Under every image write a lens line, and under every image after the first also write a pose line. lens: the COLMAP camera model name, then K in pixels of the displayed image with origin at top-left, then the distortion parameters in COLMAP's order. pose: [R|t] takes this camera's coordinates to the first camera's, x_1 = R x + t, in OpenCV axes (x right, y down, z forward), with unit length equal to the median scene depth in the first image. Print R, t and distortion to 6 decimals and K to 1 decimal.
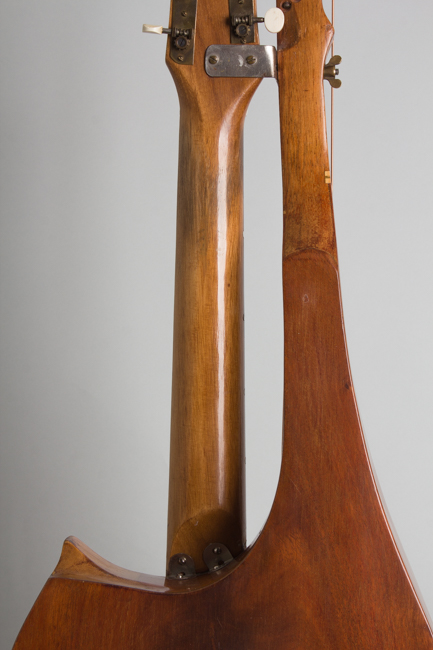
lens RADIAL K [[1471.4, 0, 216.5], [0, 1471.4, 325.0], [0, 0, 1]] dist [0.047419, 0.381552]
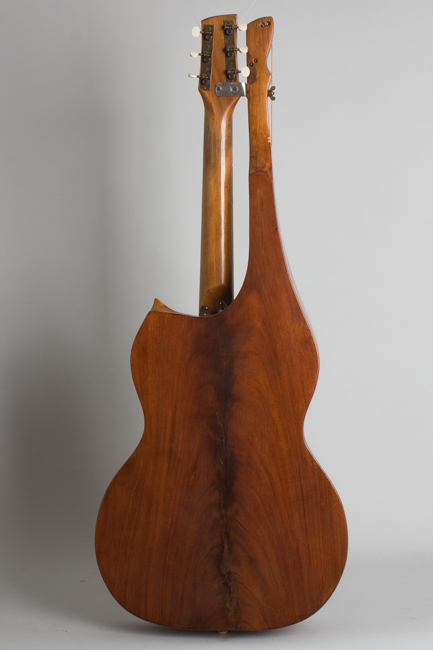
lens RADIAL K [[1249.7, 0, 216.5], [0, 1249.7, 325.0], [0, 0, 1]] dist [-0.049395, -0.079138]
pose [[0.999901, -0.000893, -0.014013, 0.020840], [0.001453, 0.999200, 0.039961, 0.110547], [0.013966, -0.039978, 0.999103, -0.958909]]
